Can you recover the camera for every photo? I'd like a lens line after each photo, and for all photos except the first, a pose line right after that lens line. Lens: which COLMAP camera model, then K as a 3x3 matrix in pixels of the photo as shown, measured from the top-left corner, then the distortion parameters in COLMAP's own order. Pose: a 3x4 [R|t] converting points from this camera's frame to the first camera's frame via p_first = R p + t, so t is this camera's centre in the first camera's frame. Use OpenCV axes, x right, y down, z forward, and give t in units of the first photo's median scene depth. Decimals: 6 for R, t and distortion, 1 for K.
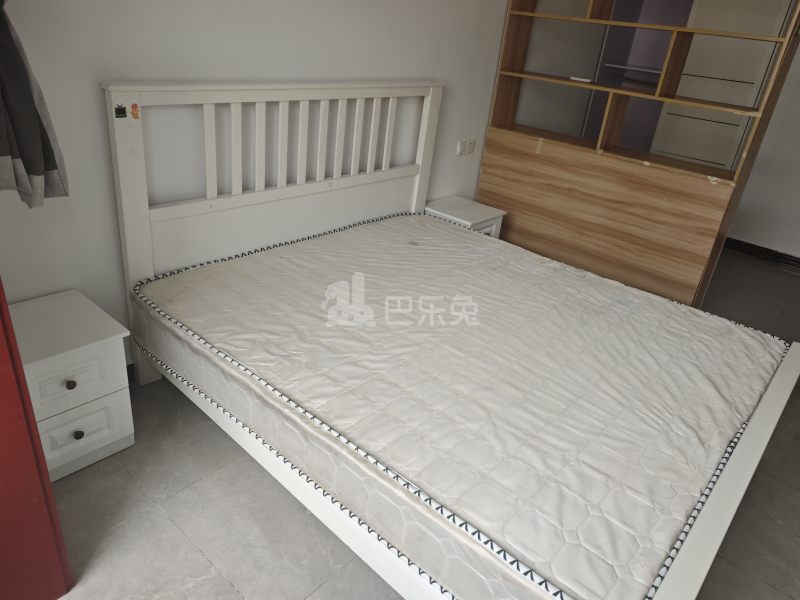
lens RADIAL K [[578.5, 0, 380.0], [0, 578.5, 296.2], [0, 0, 1]] dist [-0.002337, -0.004335]
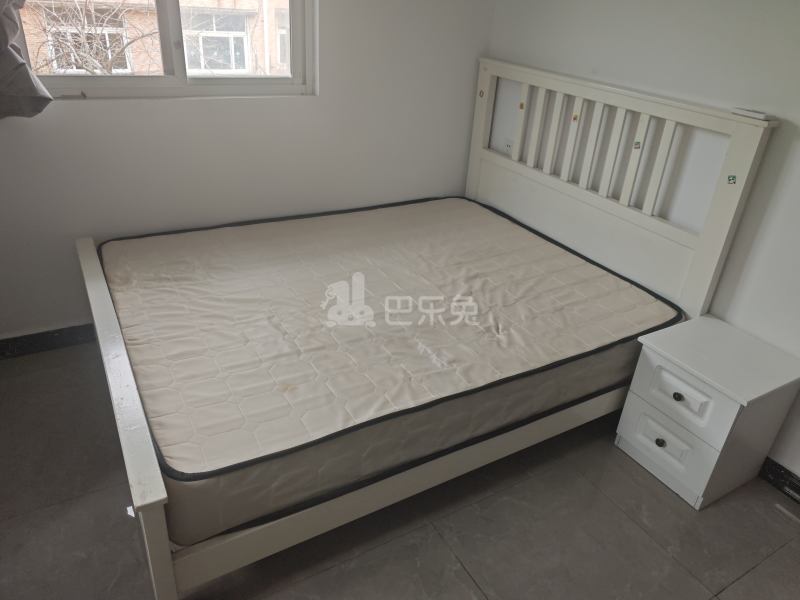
lens RADIAL K [[583.3, 0, 416.5], [0, 583.3, 300.0], [0, 0, 1]] dist [-0.002600, -0.024716]
pose [[-0.272916, 0.347372, -0.897134, 0.979683], [-0.502159, 0.743978, 0.440832, -0.384072], [0.820581, 0.570814, -0.028608, 1.010093]]
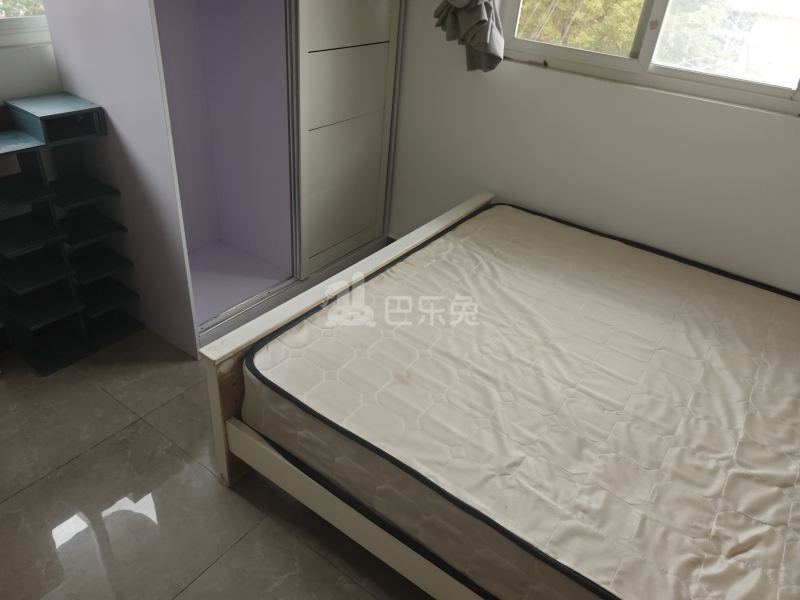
lens RADIAL K [[578.5, 0, 380.0], [0, 578.5, 296.2], [0, 0, 1]] dist [-0.002337, -0.004335]
pose [[-0.982226, -0.090622, -0.164375, 0.600998], [-0.187264, 0.532840, 0.825236, -0.471008], [0.012801, 0.841350, -0.540340, 1.171449]]
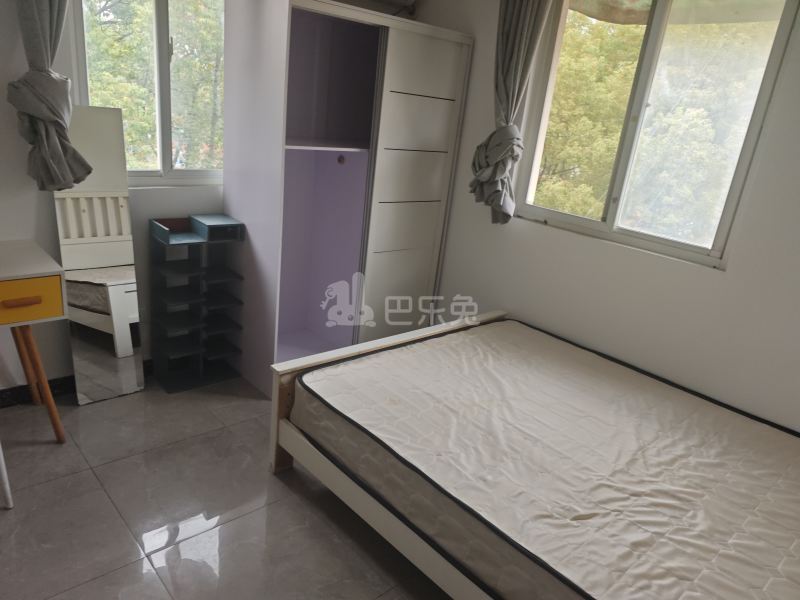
lens RADIAL K [[565.0, 0, 379.5], [0, 565.0, 302.6], [0, 0, 1]] dist [0.005454, 0.000363]
pose [[-0.972418, -0.229112, 0.043701, 0.495548], [-0.133906, 0.701793, 0.699683, -0.653410], [-0.190975, 0.674533, -0.713116, 1.440658]]
